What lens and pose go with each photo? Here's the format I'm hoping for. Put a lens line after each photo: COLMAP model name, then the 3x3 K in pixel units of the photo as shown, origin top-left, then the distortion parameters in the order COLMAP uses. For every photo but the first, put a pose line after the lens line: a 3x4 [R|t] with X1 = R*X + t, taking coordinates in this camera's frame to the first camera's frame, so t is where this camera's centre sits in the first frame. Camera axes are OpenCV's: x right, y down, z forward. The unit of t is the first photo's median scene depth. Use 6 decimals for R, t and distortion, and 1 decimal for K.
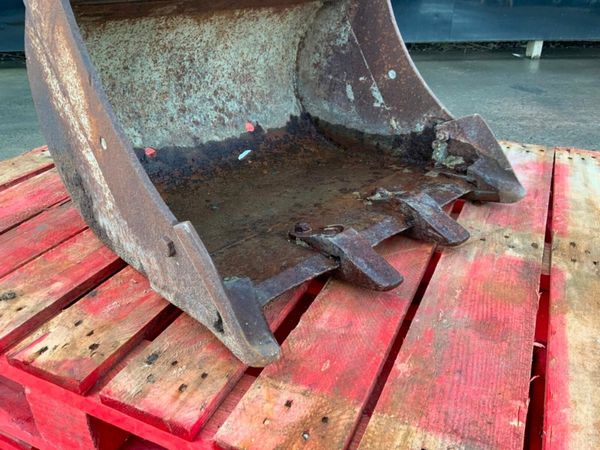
lens RADIAL K [[492.3, 0, 302.2], [0, 492.3, 226.2], [0, 0, 1]] dist [0.137422, -0.289215]
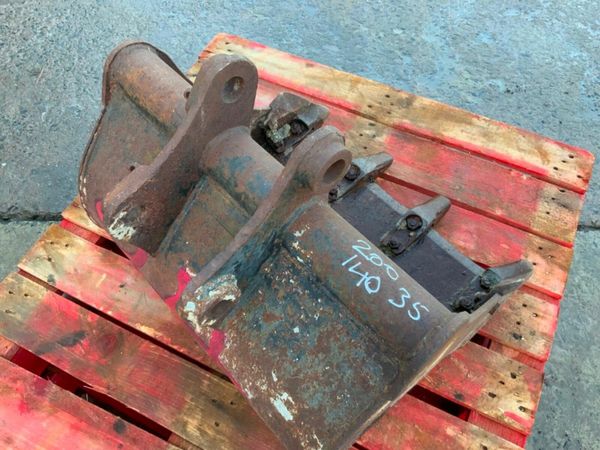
lens RADIAL K [[497.0, 0, 299.6], [0, 497.0, 222.8], [0, 0, 1]] dist [0.095475, -0.192766]
pose [[0.027346, -0.847910, 0.529434, -0.510765], [0.484156, 0.474600, 0.735084, -0.865235], [-0.874555, 0.236227, 0.423499, 0.479902]]
